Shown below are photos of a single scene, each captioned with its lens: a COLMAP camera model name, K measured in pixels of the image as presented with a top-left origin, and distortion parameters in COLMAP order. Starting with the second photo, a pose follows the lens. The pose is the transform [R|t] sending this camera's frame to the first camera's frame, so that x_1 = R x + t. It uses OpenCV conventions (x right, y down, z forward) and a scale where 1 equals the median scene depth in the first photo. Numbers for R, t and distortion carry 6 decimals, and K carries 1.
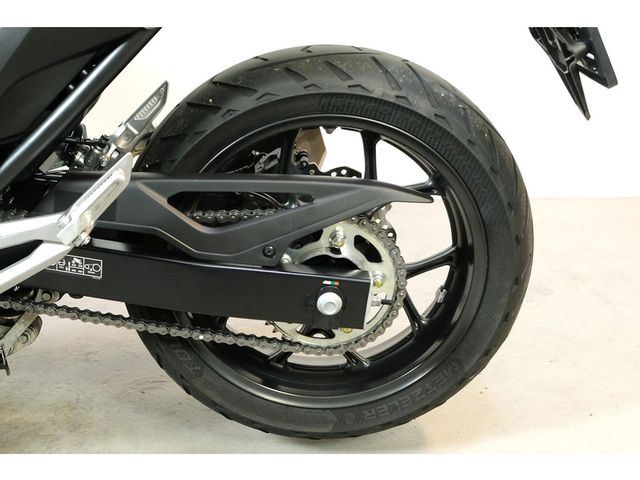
lens RADIAL K [[792.0, 0, 320.0], [0, 792.0, 240.0], [0, 0, 1]] dist [-0.042234, -0.032454]
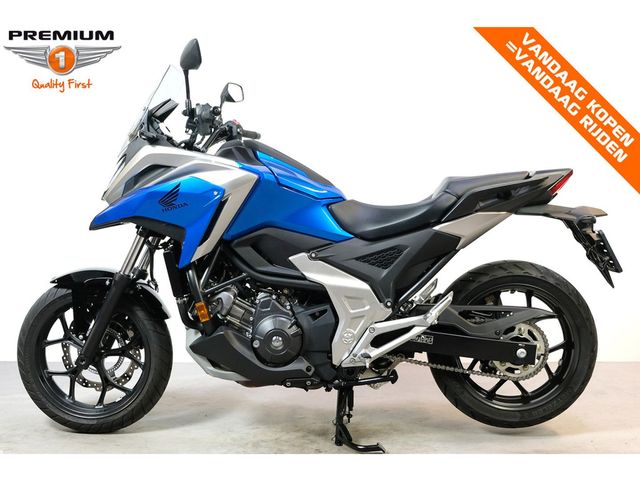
lens RADIAL K [[792.0, 0, 320.0], [0, 792.0, 240.0], [0, 0, 1]] dist [-0.042234, -0.032454]
pose [[0.999632, 0.000078, -0.027138, -0.564223], [-0.010054, 0.929900, -0.367674, 0.675953], [0.025207, 0.367811, 0.929559, -1.512862]]
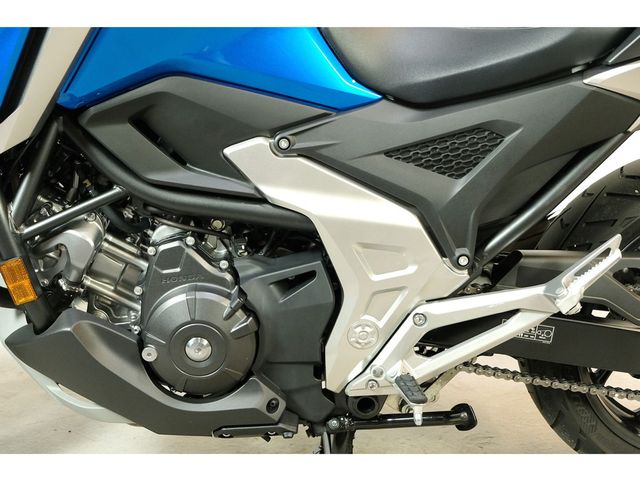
lens RADIAL K [[792.0, 0, 320.0], [0, 792.0, 240.0], [0, 0, 1]] dist [-0.042234, -0.032454]
pose [[0.997598, -0.005180, 0.069073, -0.680256], [0.019371, 0.978272, -0.206416, 0.125806], [-0.066503, 0.207259, 0.976023, -0.125036]]
